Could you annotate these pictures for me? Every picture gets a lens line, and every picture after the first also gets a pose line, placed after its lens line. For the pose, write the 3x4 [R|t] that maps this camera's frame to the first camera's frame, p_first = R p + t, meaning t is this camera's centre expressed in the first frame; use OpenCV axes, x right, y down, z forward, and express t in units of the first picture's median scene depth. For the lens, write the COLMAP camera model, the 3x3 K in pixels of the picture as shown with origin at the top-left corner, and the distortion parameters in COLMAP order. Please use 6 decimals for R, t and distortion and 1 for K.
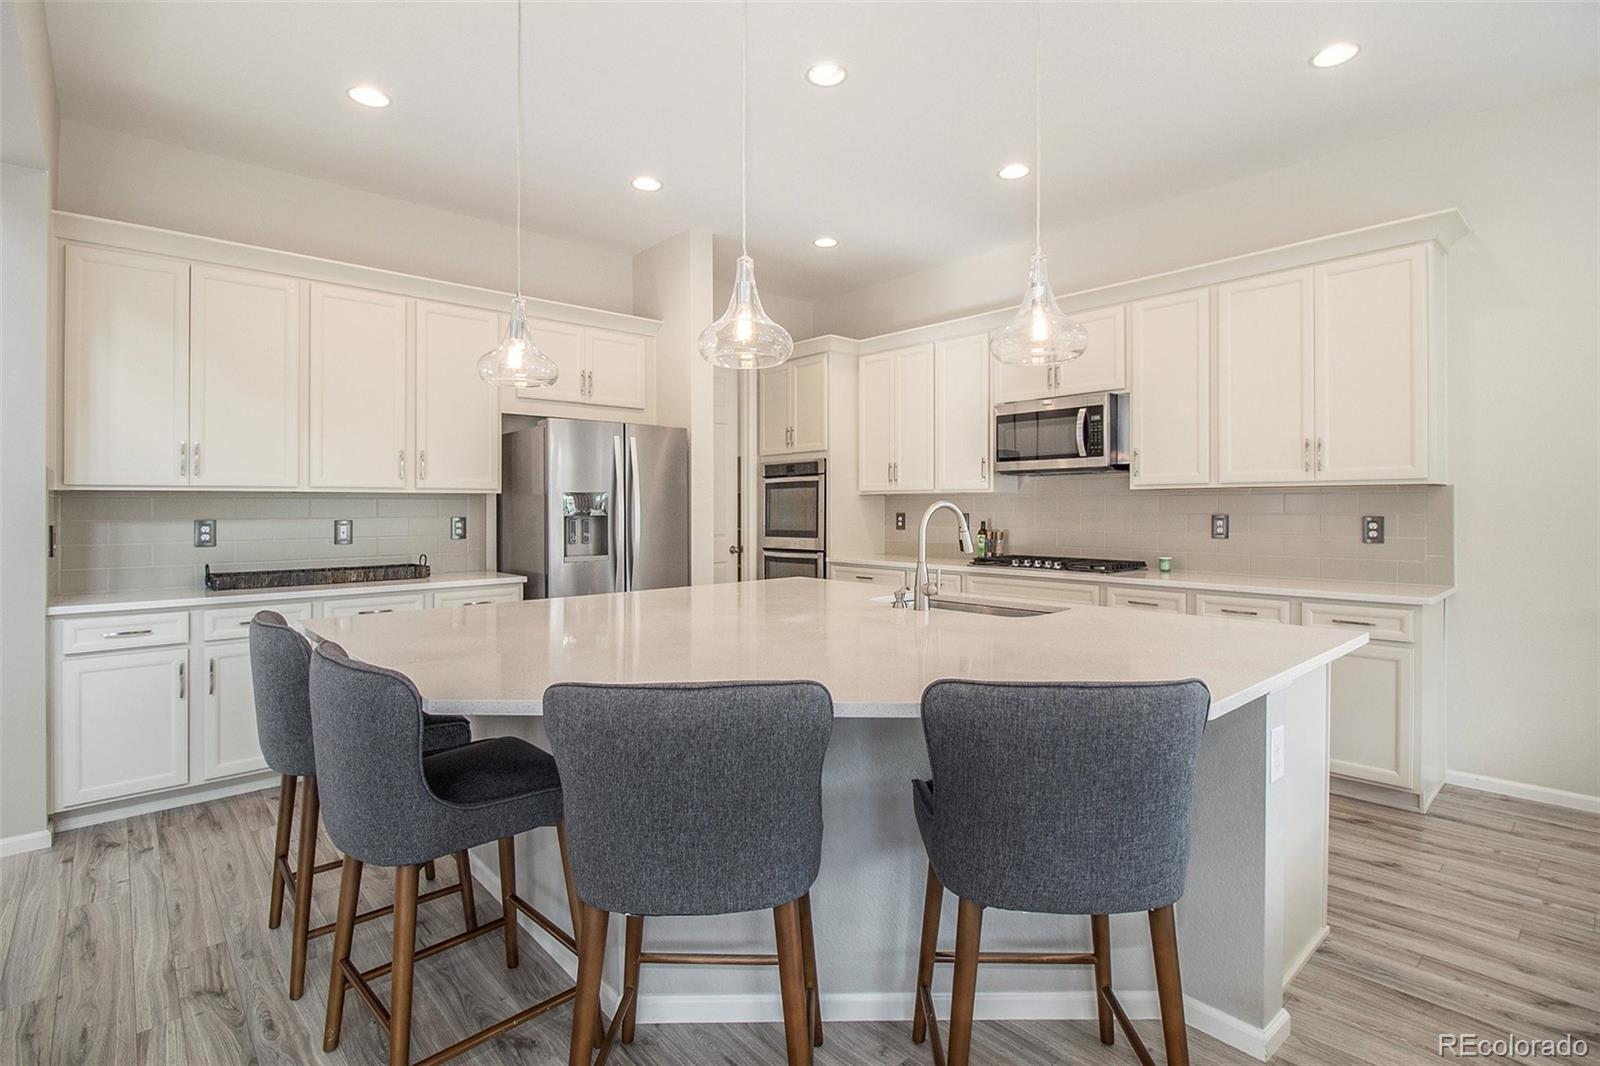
lens RADIAL K [[762.8, 0, 805.1], [0, 762.8, 512.8], [0, 0, 1]] dist [-0.001258, -0.009242]
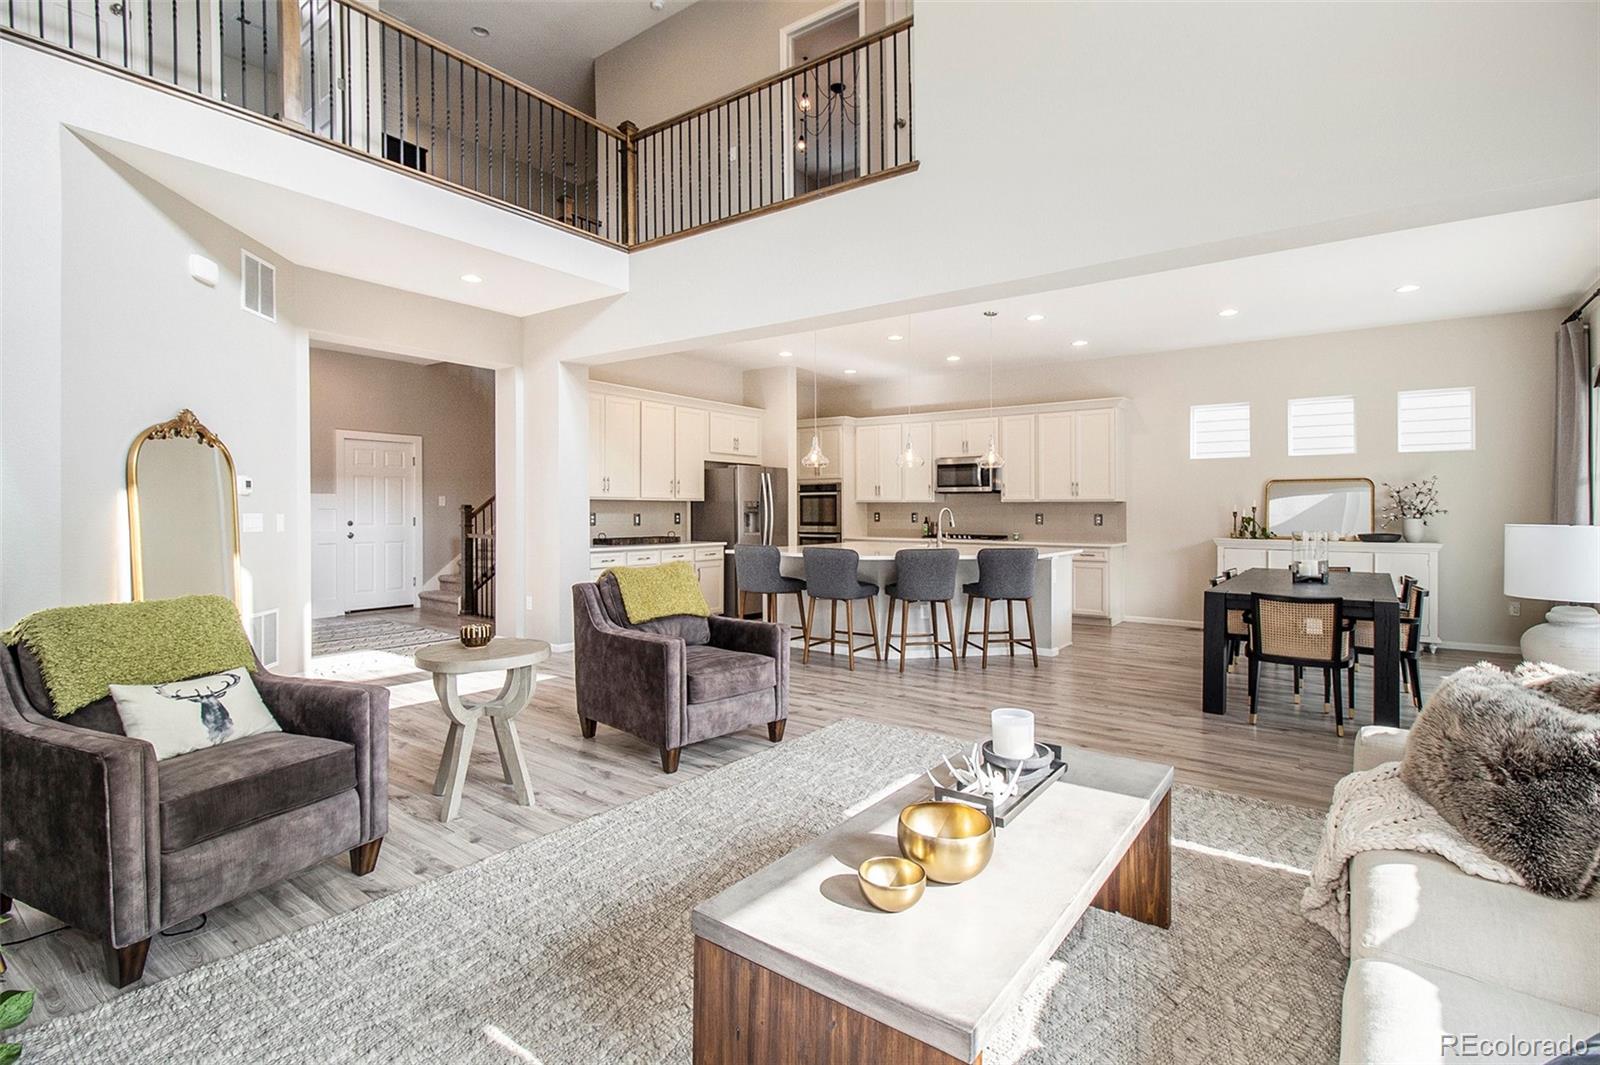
lens RADIAL K [[762.8, 0, 805.1], [0, 762.8, 512.3], [0, 0, 1]] dist [-0.001258, -0.009242]
pose [[0.979464, 0.004479, 0.201571, -0.523118], [-0.004054, 0.999989, -0.002518, 0.006091], [-0.201580, 0.001649, 0.979471, -0.951169]]
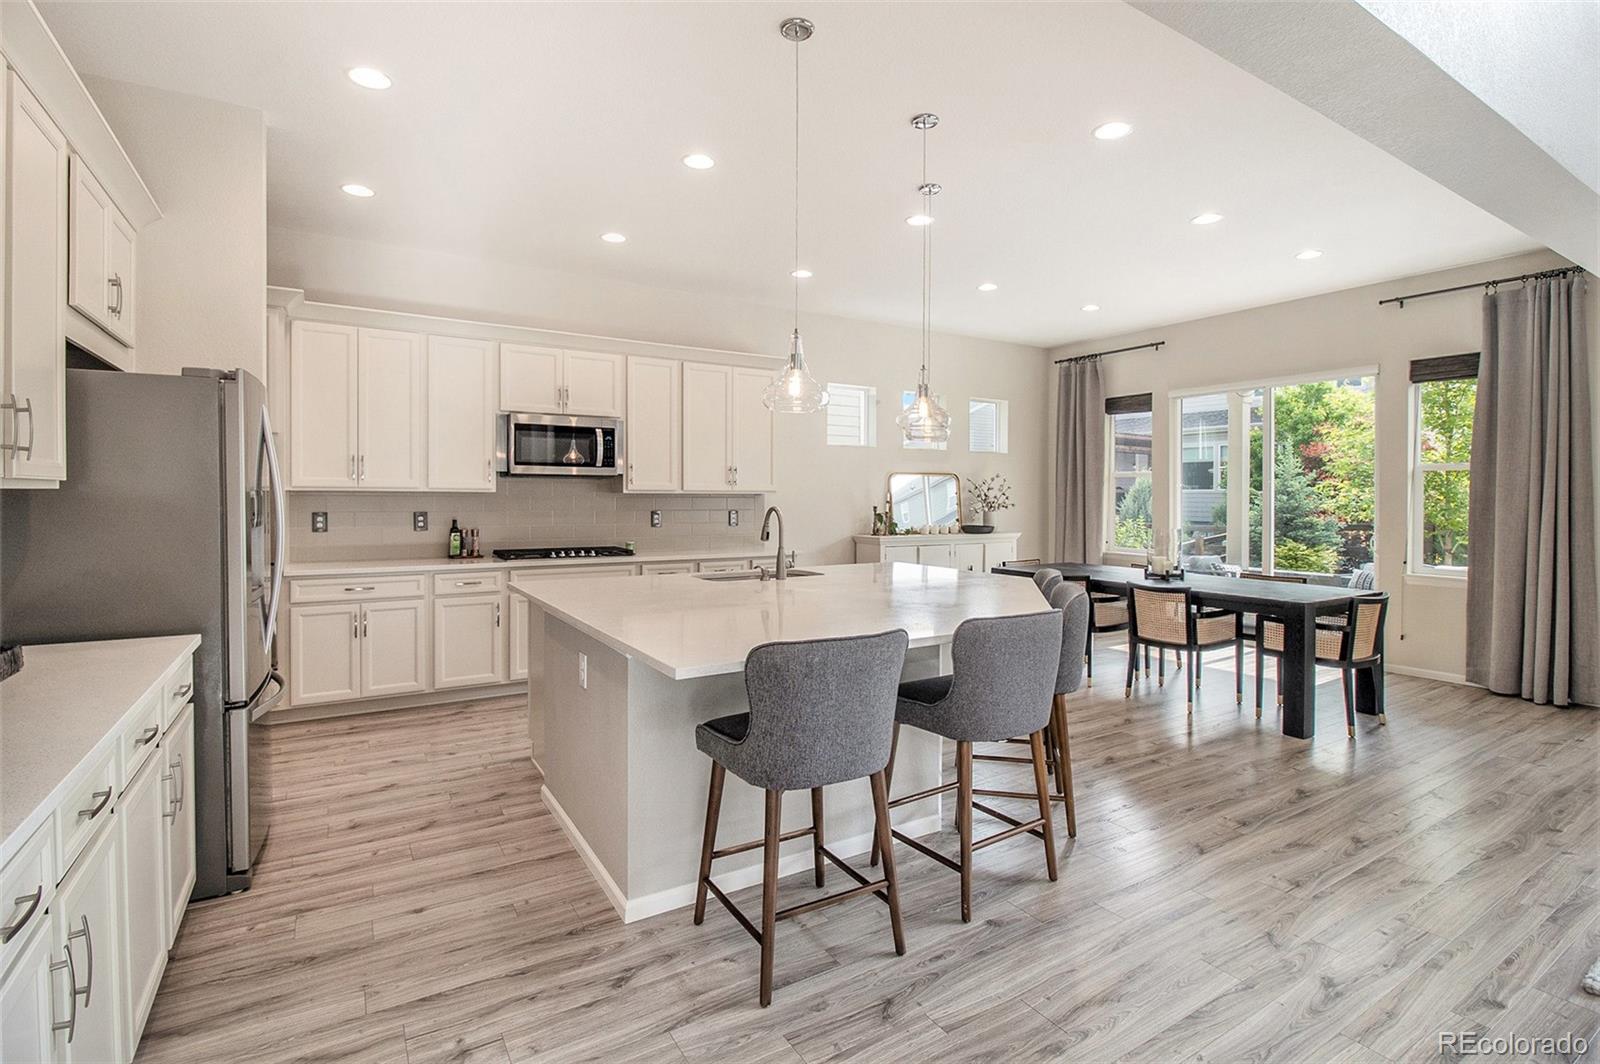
lens RADIAL K [[769.4, 0, 814.8], [0, 769.4, 502.6], [0, 0, 1]] dist [-0.002891, -0.000876]
pose [[0.161905, -0.009795, 0.986758, -0.816728], [-0.001552, 0.999947, 0.010180, -0.026237], [-0.986805, -0.003180, 0.161881, 0.417423]]
